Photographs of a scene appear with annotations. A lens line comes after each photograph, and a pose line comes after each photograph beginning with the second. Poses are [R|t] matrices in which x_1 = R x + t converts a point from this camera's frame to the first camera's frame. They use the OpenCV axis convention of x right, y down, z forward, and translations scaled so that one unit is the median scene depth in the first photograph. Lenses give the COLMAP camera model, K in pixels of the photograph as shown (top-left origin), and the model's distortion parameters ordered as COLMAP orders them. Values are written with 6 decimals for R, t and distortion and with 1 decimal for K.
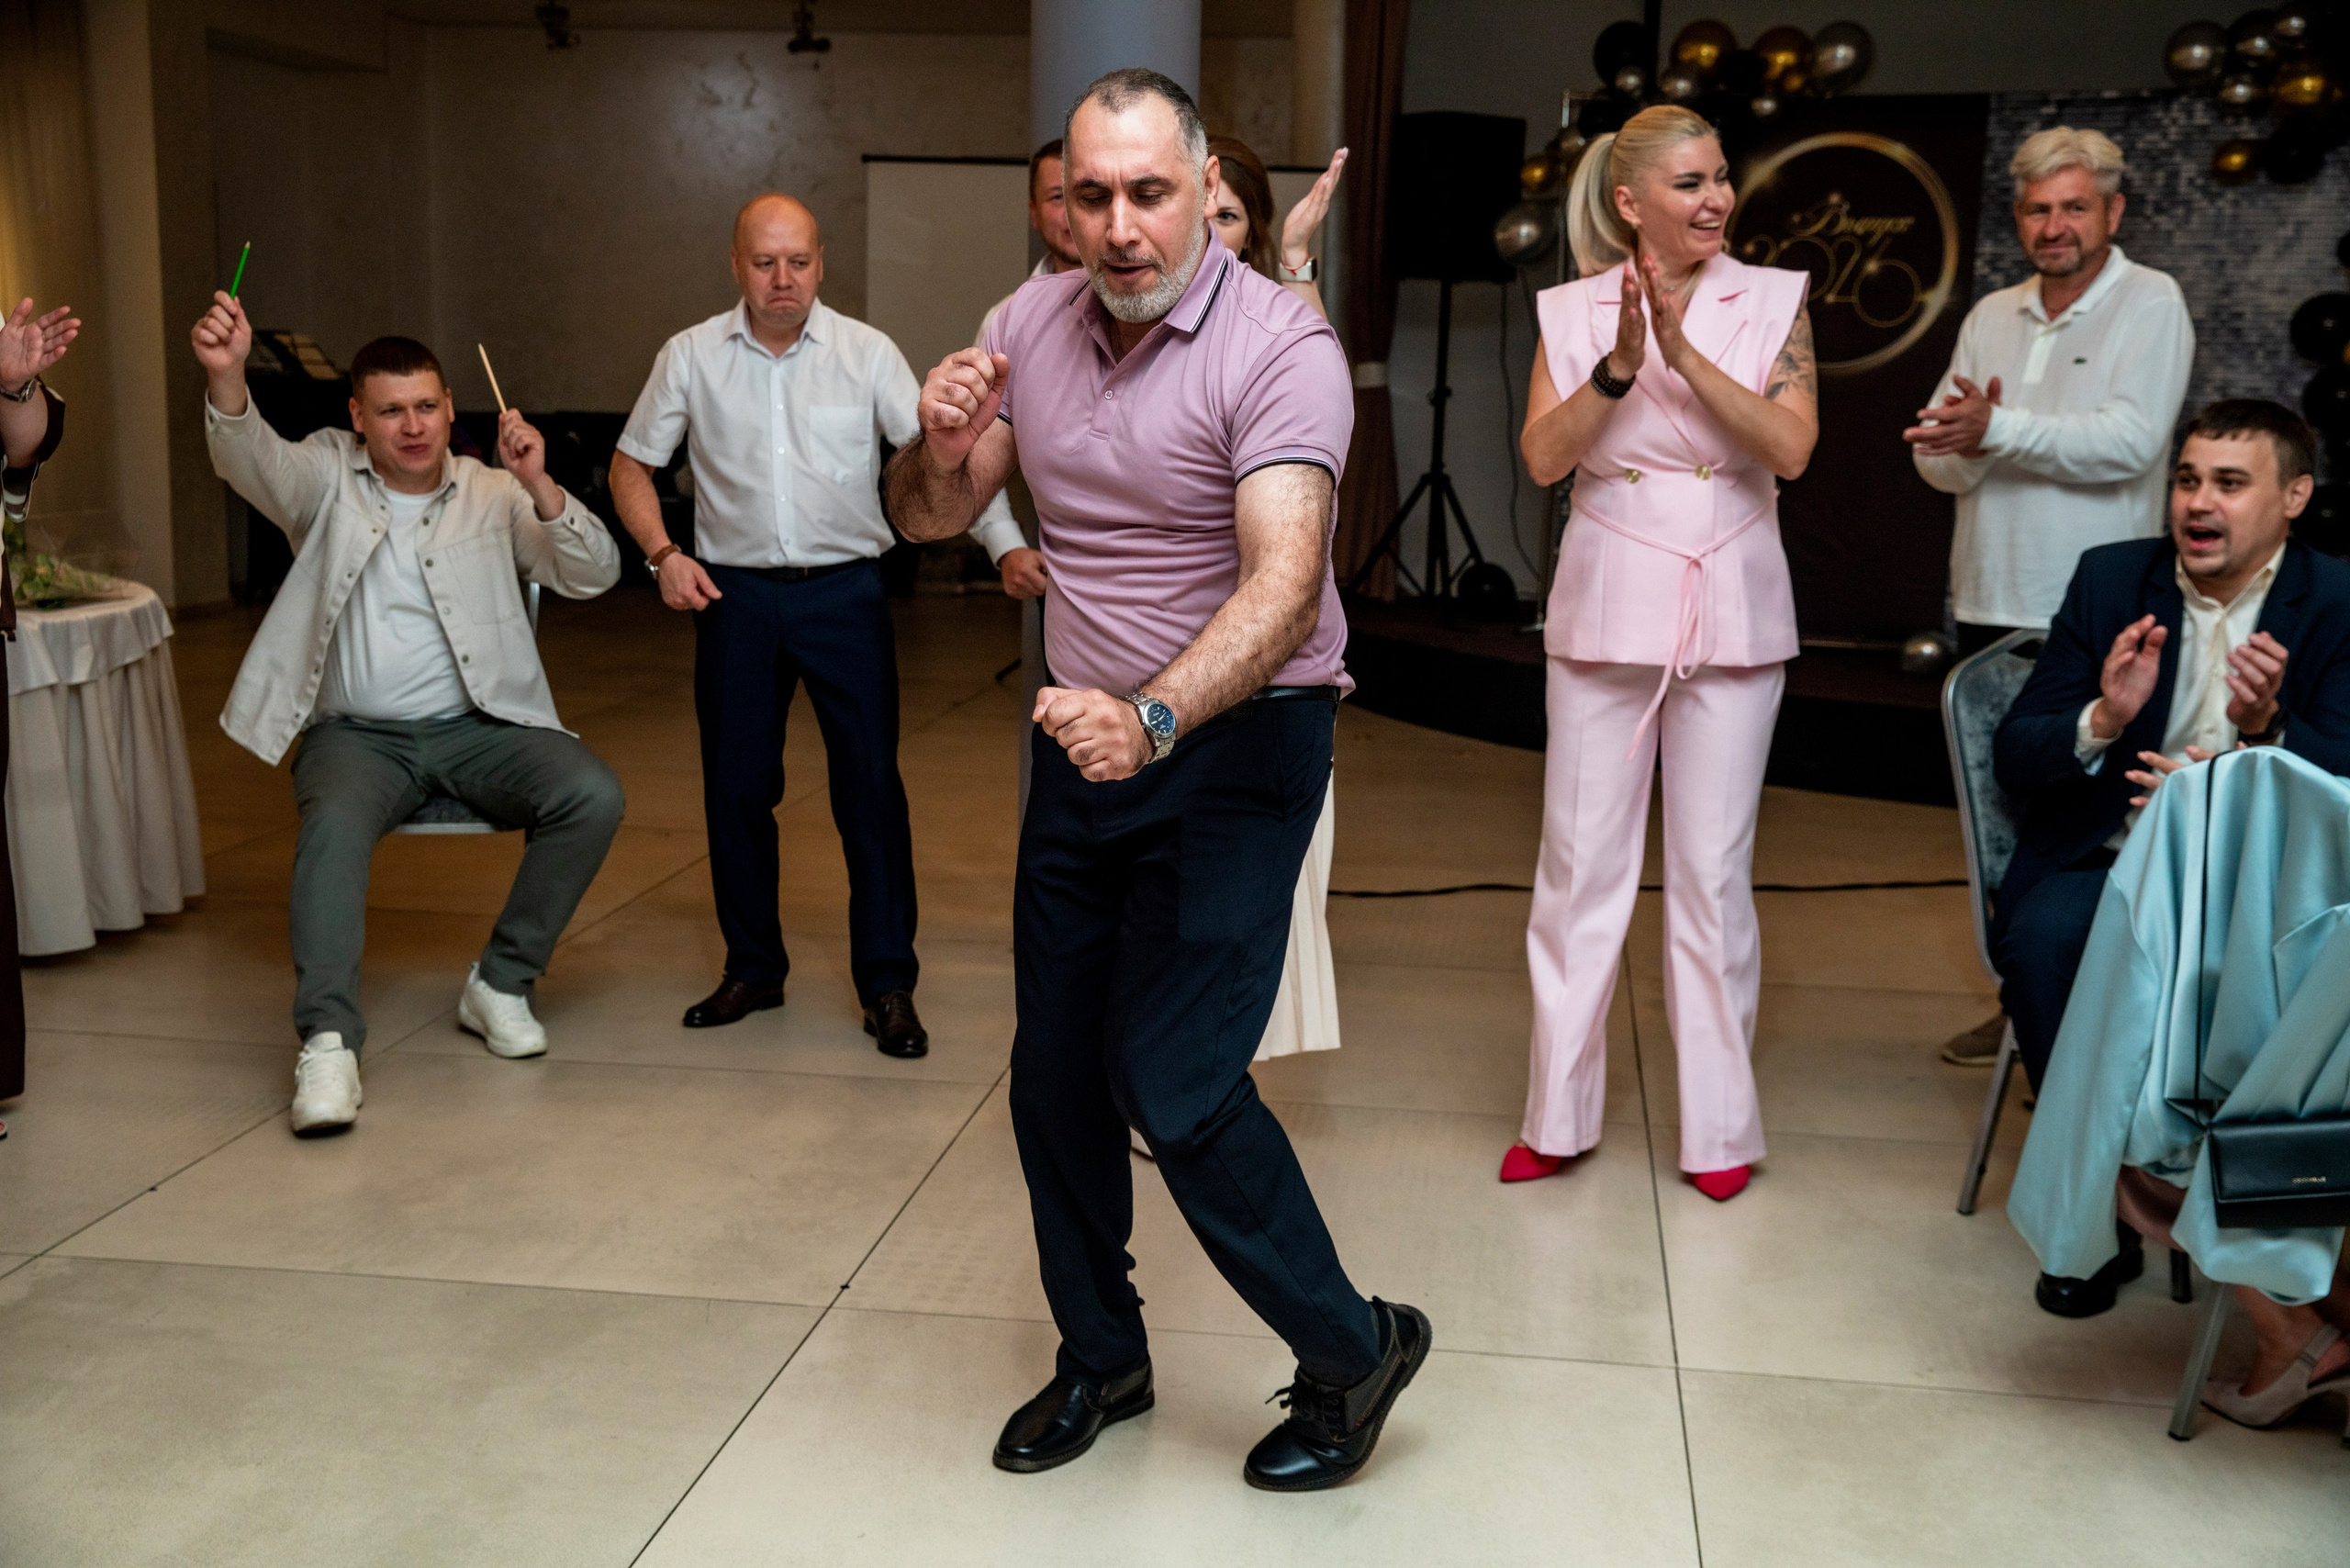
lens RADIAL K [[2679.2, 0, 1159.8], [0, 2679.2, 783.9], [0, 0, 1]] dist [0.065252, 0.000000]
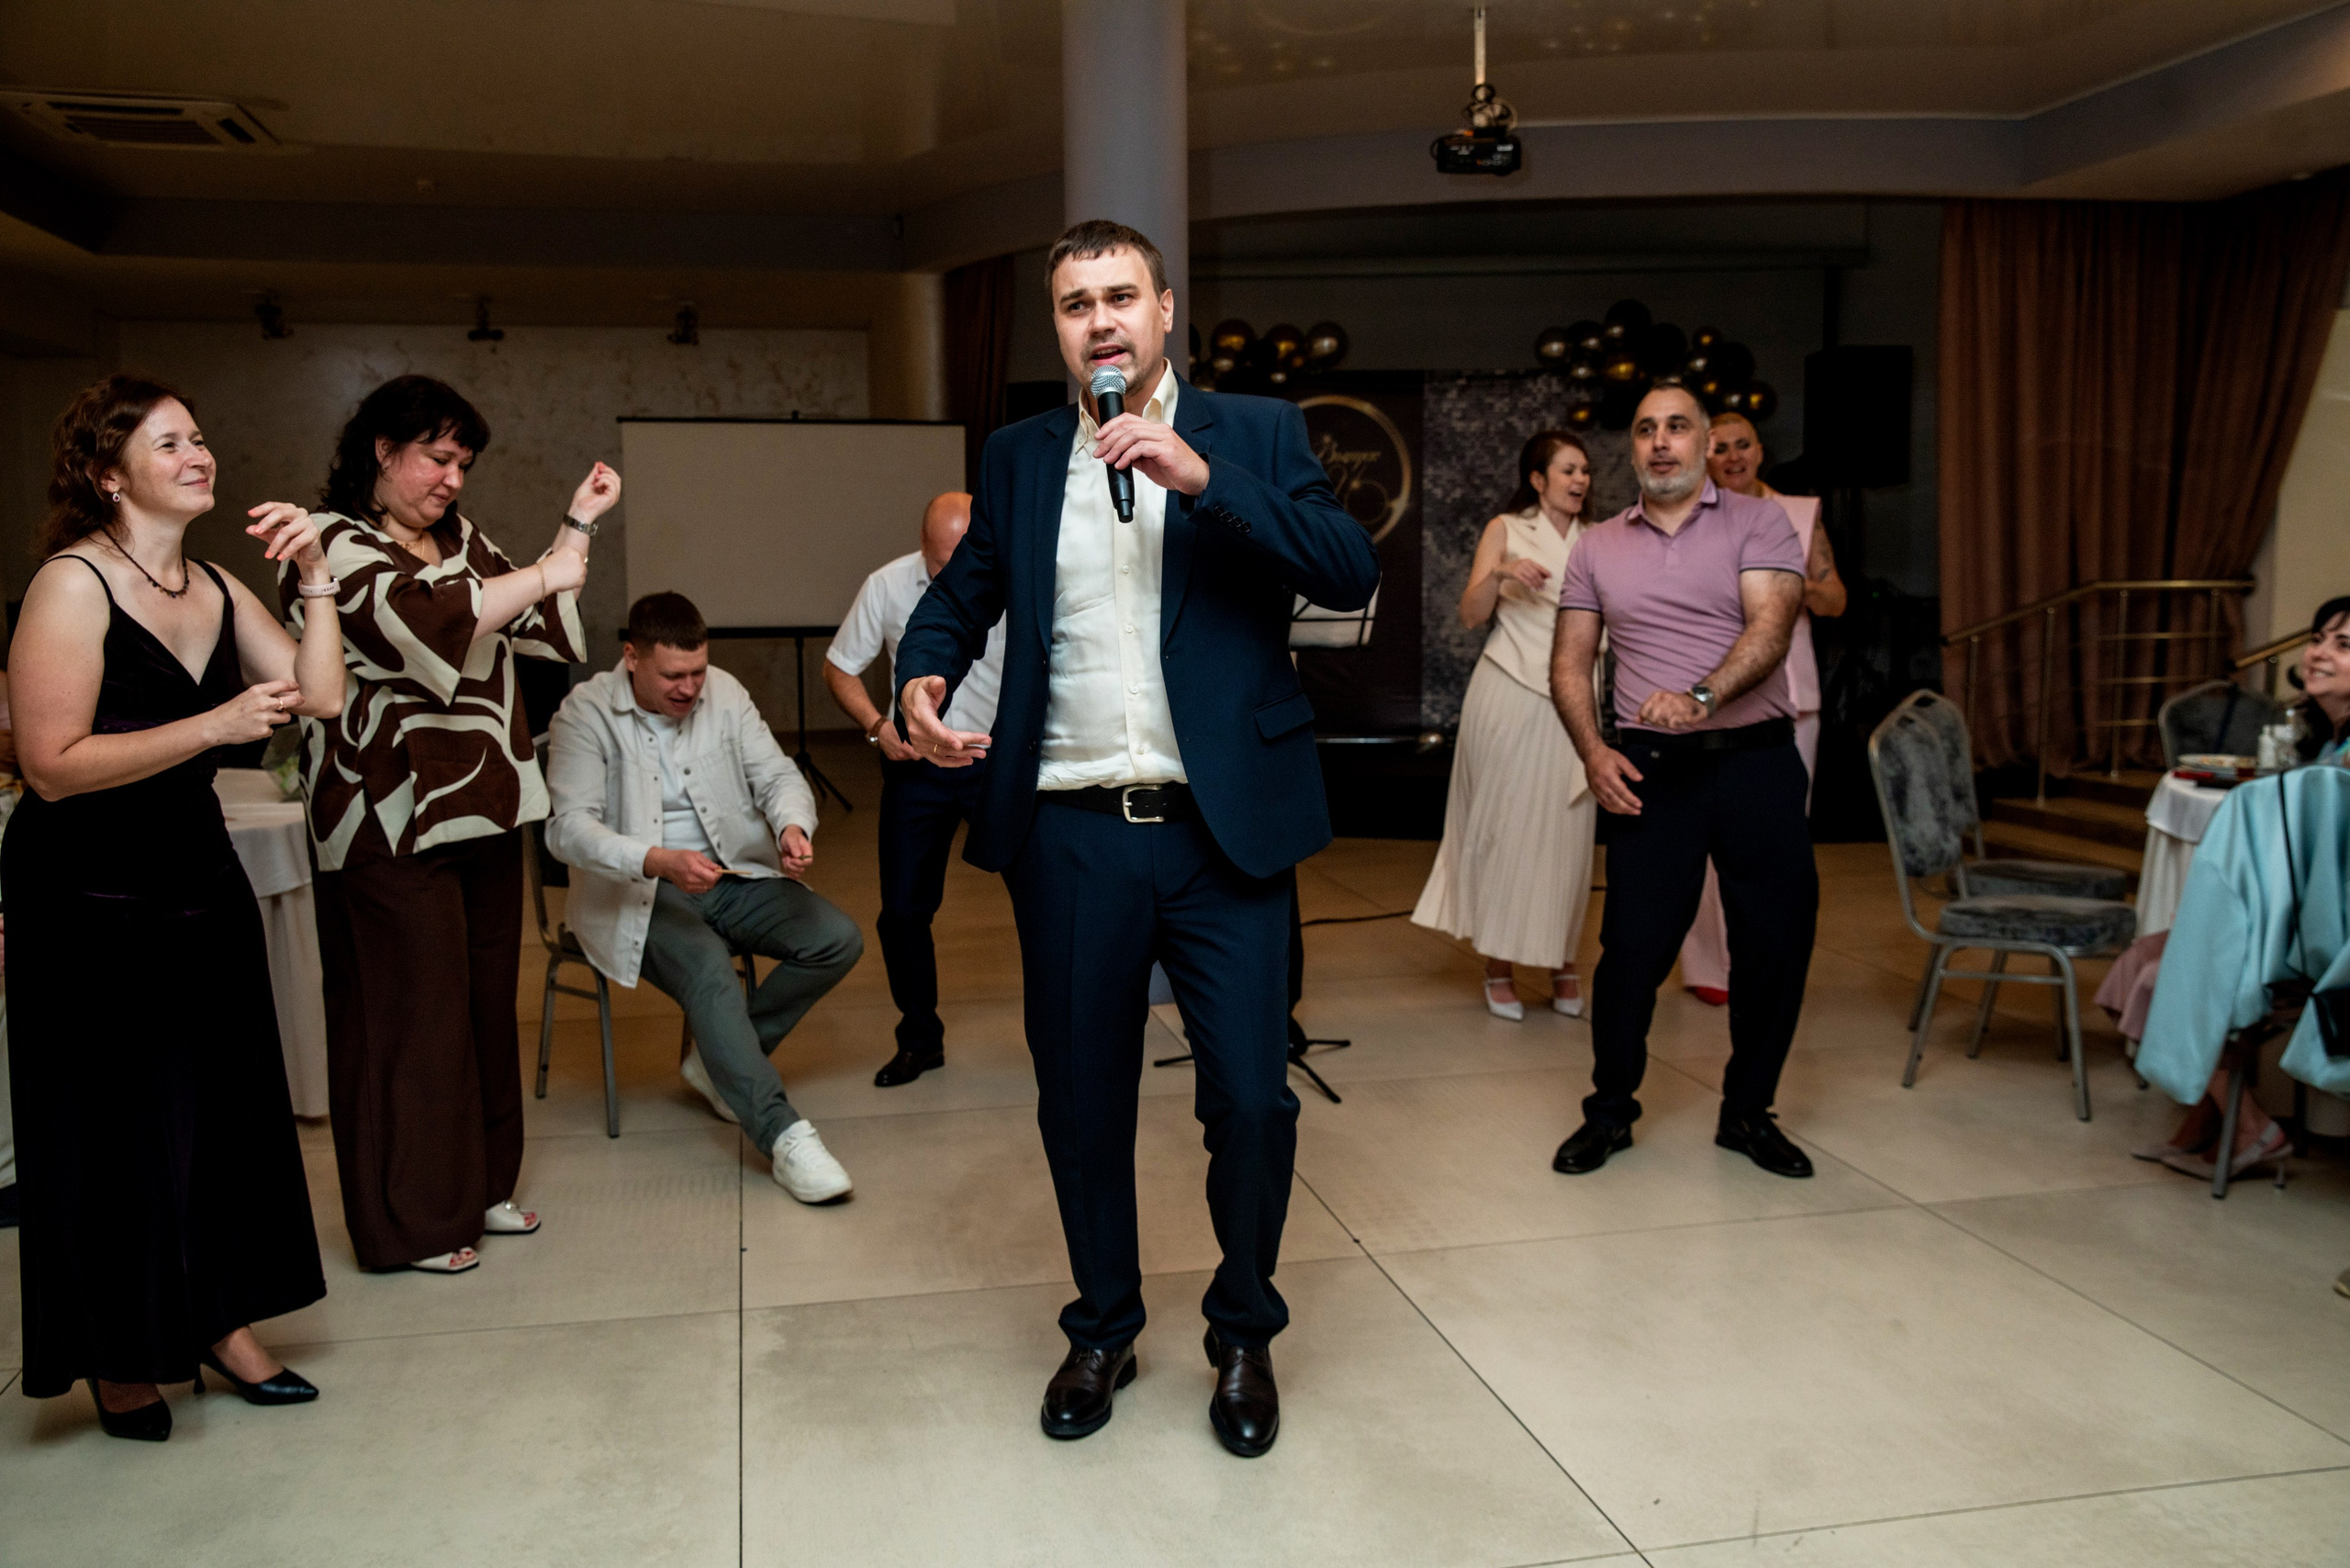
lens RADIAL K [[1983.3, 0, 1169.5], [0, 1983.3, 756.7], [0, 0, 1]] dist [-0.034885, 0.053284]
pose [[0.933805, -0.068716, 0.351122, -0.236644], [0.090037, 0.994933, -0.044740, -0.003700], [-0.346269, 0.073393, 0.935260, 0.030246]]
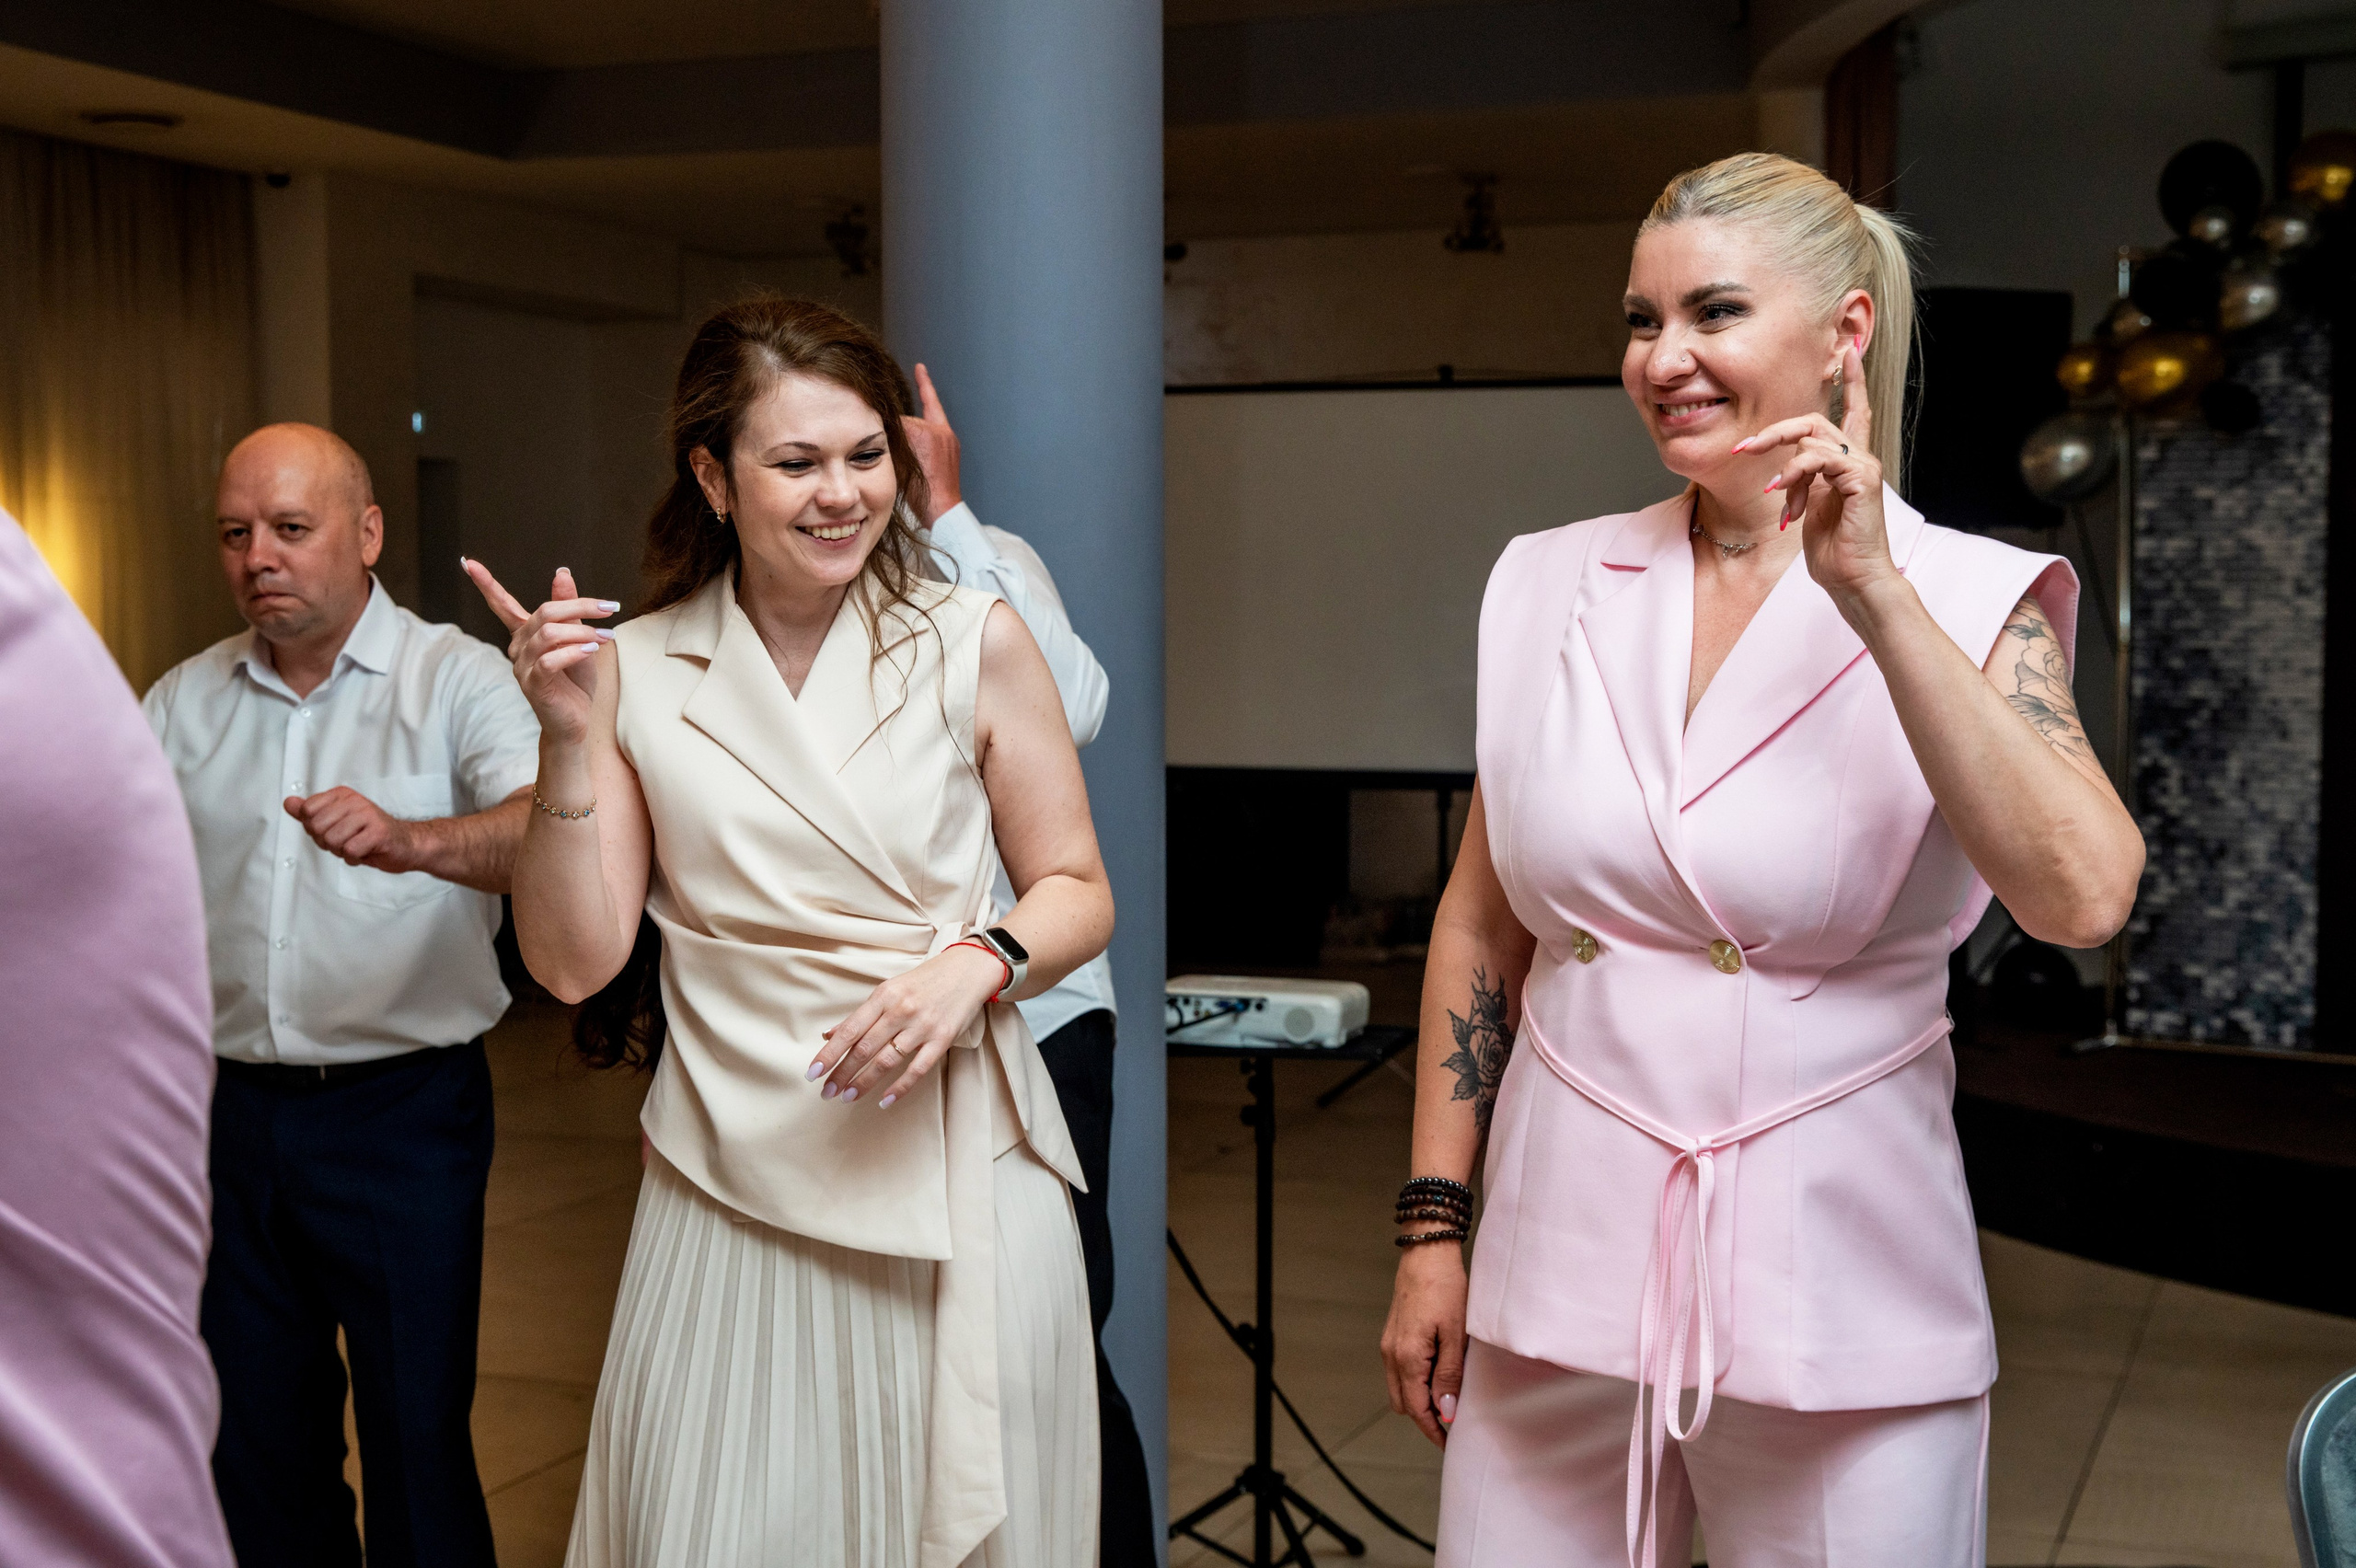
lens RADIAL K [[3112.0, 0, 1157.6], [0, 3112.0, 825.5], [0, 0, 1]] dist [0.024625, 0.000000]
pose [[0.971736, -0.007519, -0.235952, 0.108768], [-0.015185, 0.995432, -0.094258, -0.039978], [0.235583, 0.095177, 0.967182, 0.223183]]
